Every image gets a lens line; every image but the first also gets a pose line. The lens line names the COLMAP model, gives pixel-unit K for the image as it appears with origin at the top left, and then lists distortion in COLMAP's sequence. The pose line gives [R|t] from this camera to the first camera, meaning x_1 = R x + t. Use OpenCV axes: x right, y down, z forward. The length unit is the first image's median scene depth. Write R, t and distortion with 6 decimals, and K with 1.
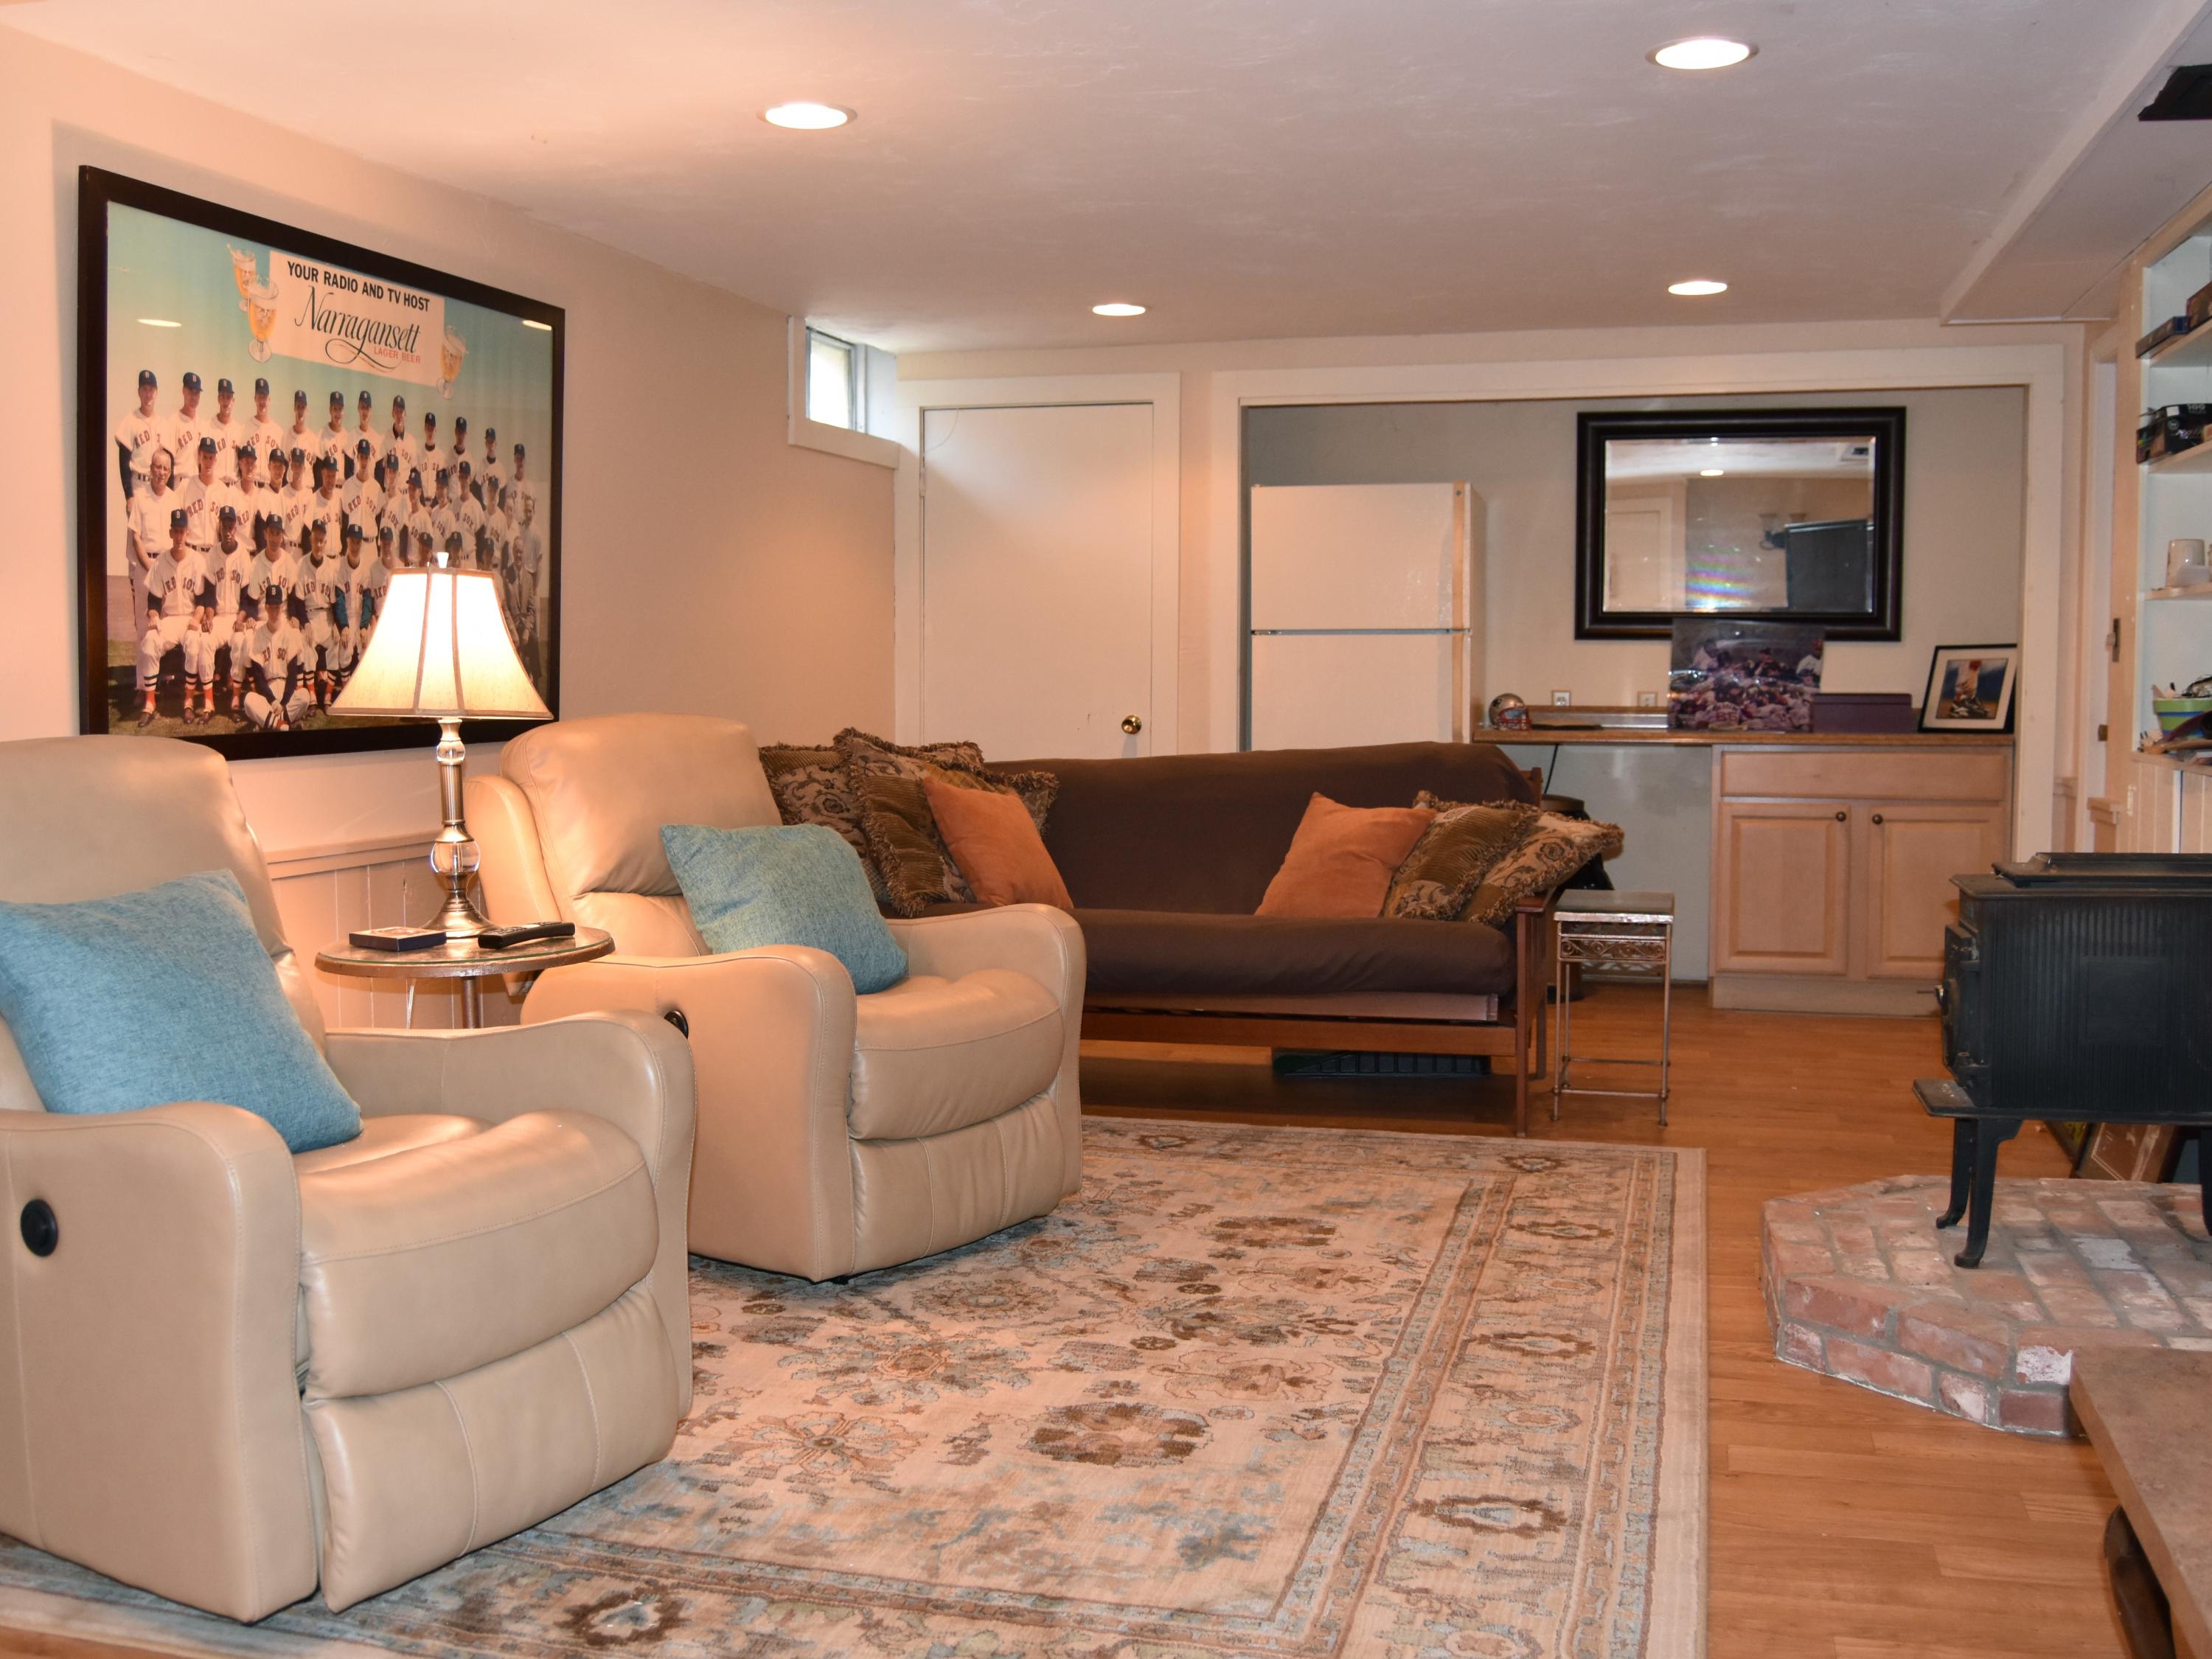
lens RADIAL K [[2316.0, 0, 1106.0], [0, 2316.0, 829.5], [0, 0, 1]] dist [-0.001545, -0.005274]
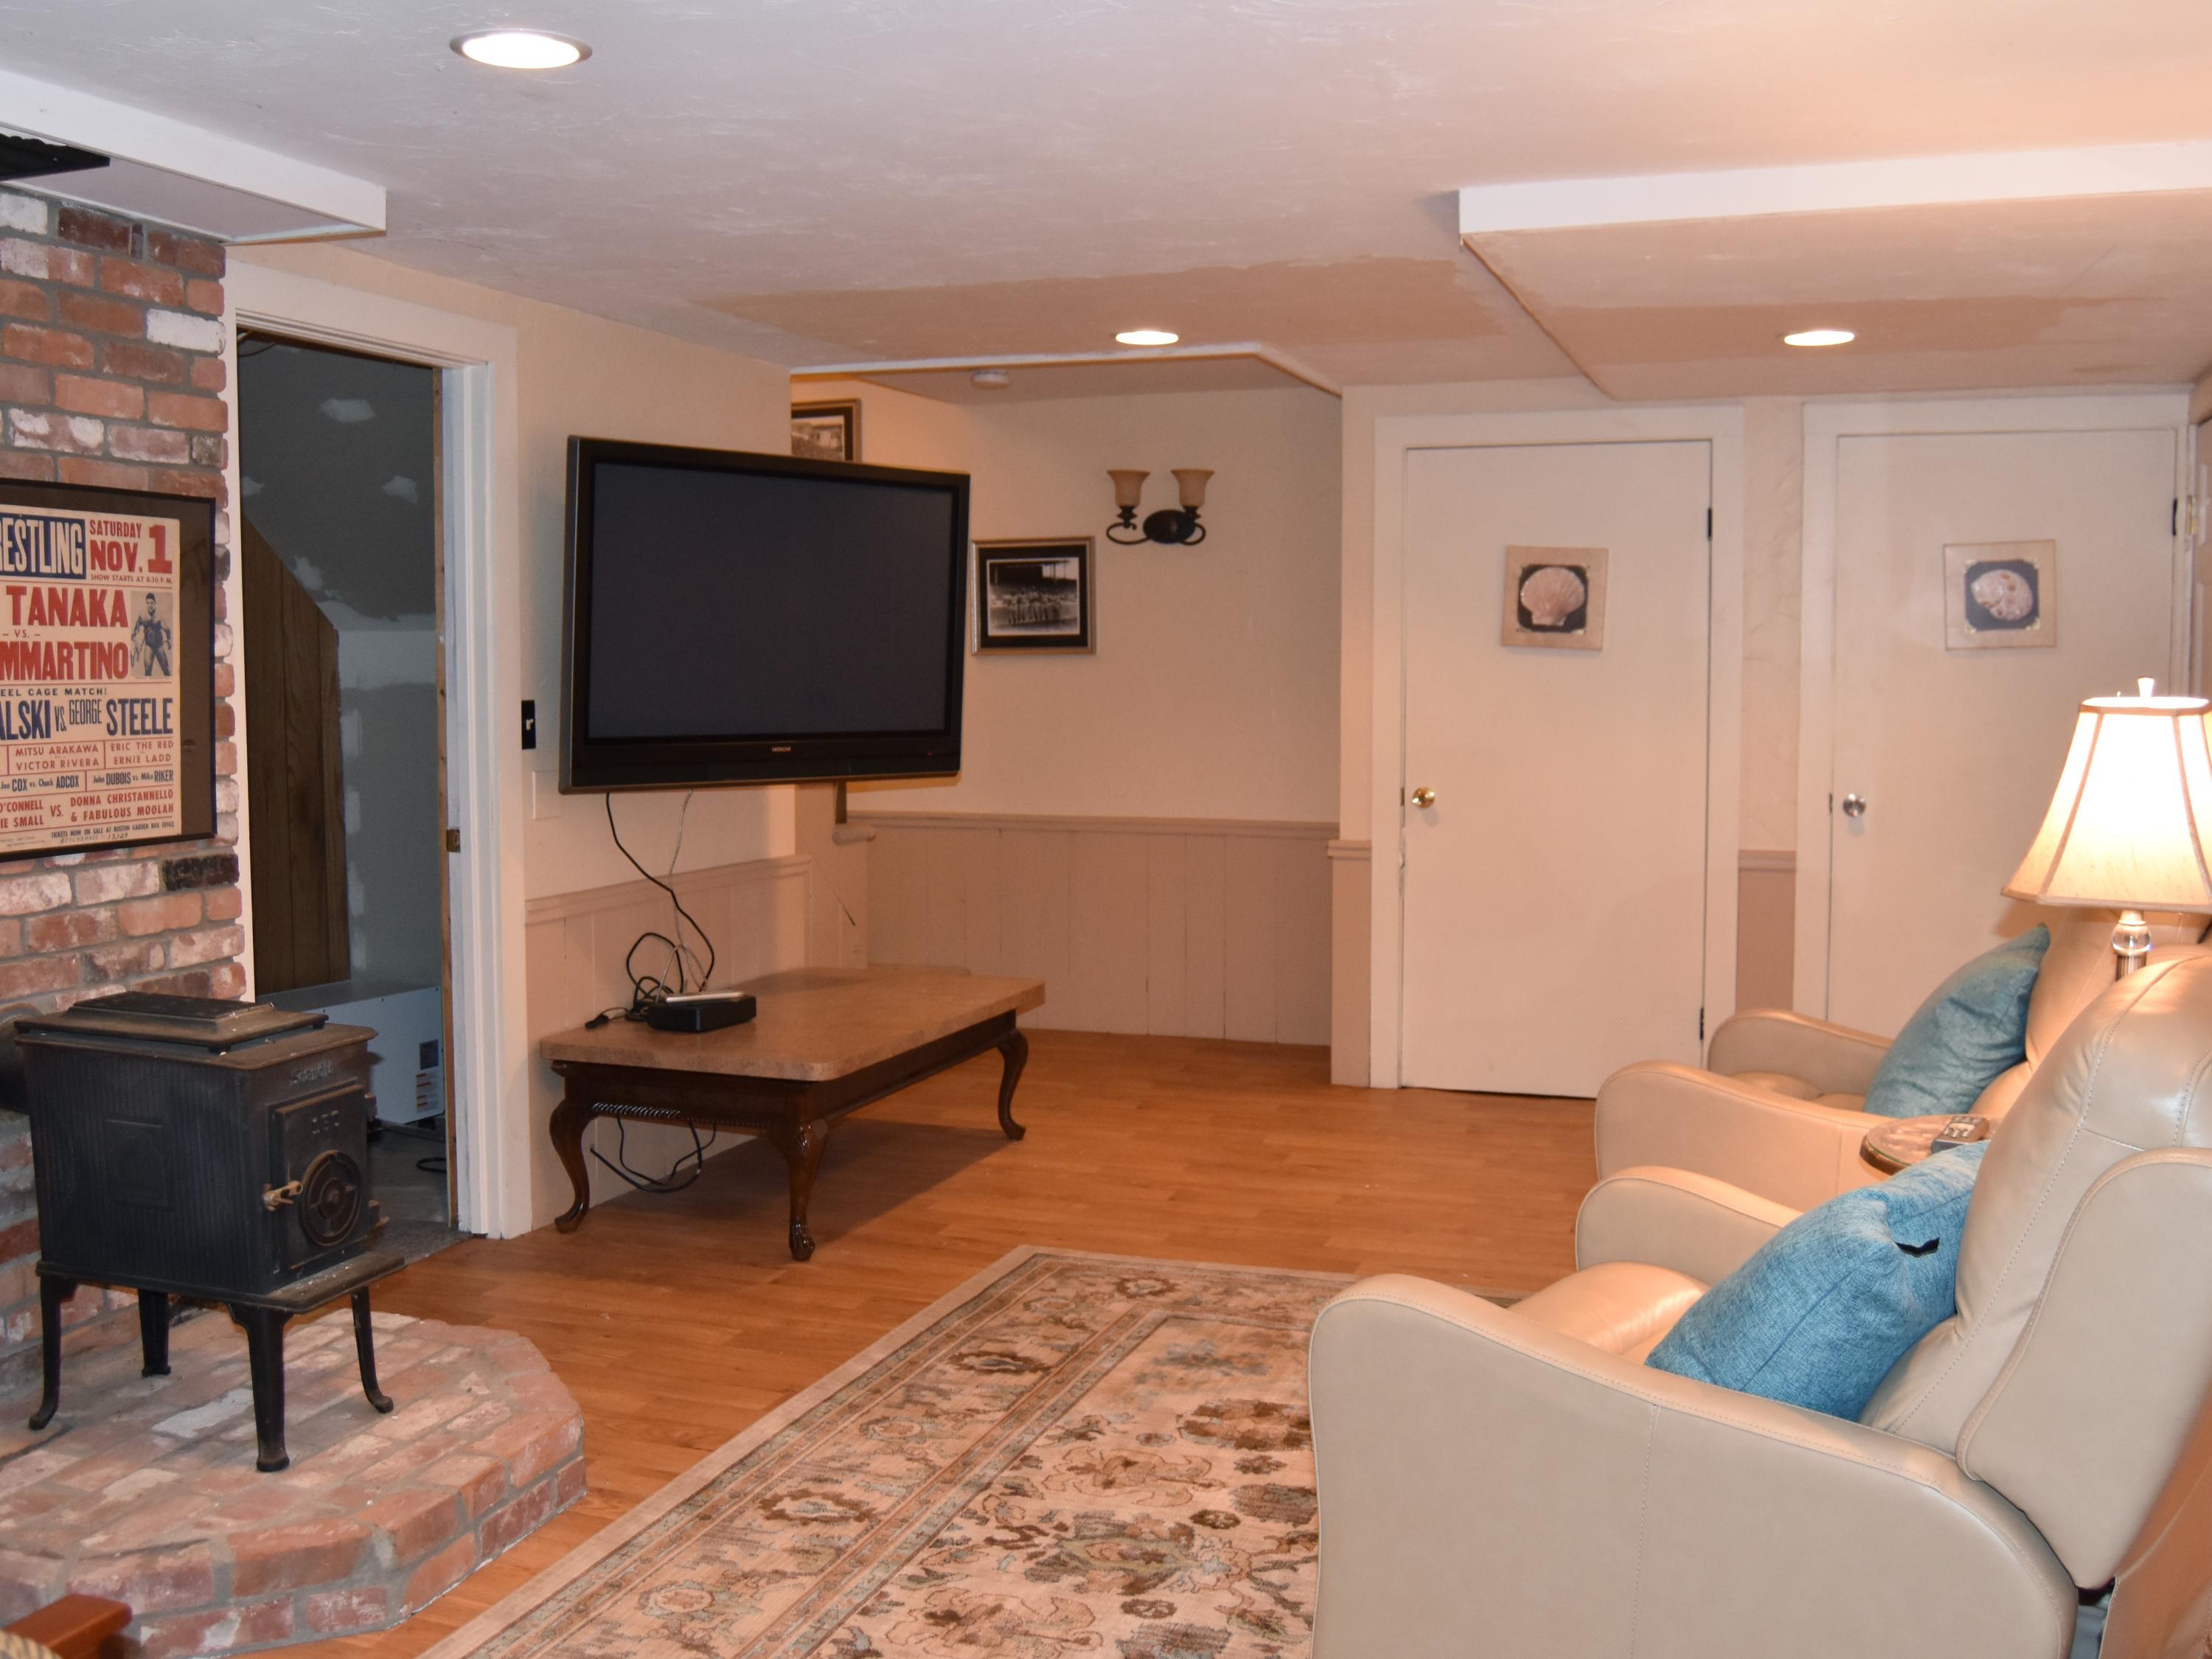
lens RADIAL K [[2316.0, 0, 1106.0], [0, 2316.0, 829.5], [0, 0, 1]] dist [-0.001545, -0.005274]
pose [[-0.997864, -0.004396, 0.065179, 0.005285], [0.005262, 0.989081, 0.147279, -0.198527], [-0.065115, 0.147307, -0.986945, 1.936955]]
